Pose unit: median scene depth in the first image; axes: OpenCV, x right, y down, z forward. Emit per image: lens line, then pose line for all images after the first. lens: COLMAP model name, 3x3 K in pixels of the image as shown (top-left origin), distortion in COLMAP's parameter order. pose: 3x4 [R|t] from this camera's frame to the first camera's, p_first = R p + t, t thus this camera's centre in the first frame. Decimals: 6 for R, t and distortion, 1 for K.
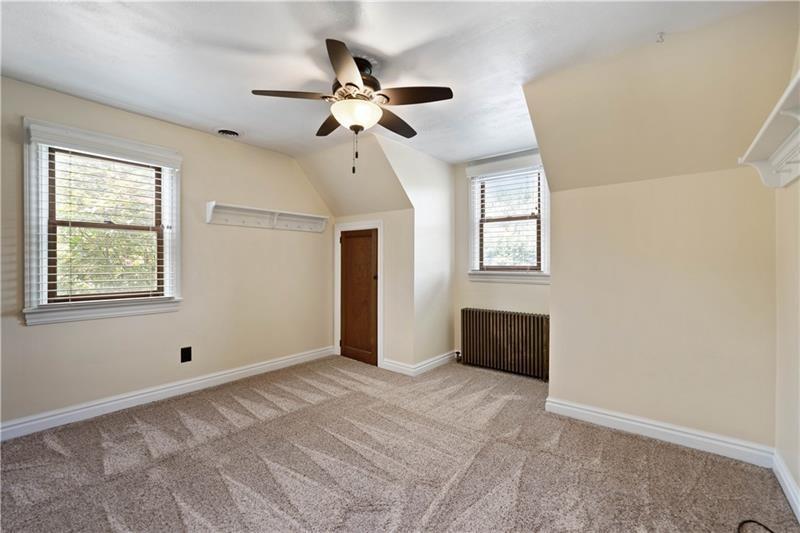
lens RADIAL K [[345.0, 0, 402.0], [0, 345.0, 263.5], [0, 0, 1]] dist [-0.002893, 0.000092]
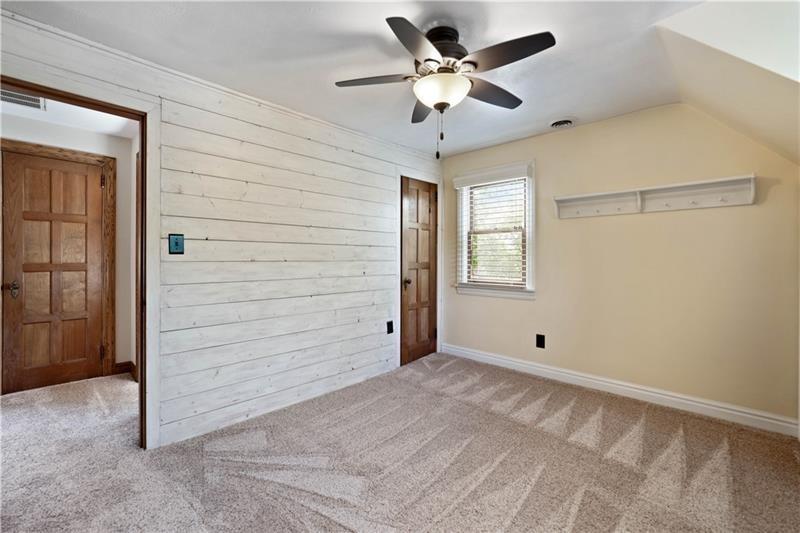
lens RADIAL K [[345.0, 0, 402.2], [0, 345.0, 261.8], [0, 0, 1]] dist [-0.002893, 0.000092]
pose [[-0.081750, 0.005233, -0.996639, 0.556834], [-0.009180, 0.999940, 0.006004, 0.008634], [0.996611, 0.009640, -0.081697, 0.713802]]
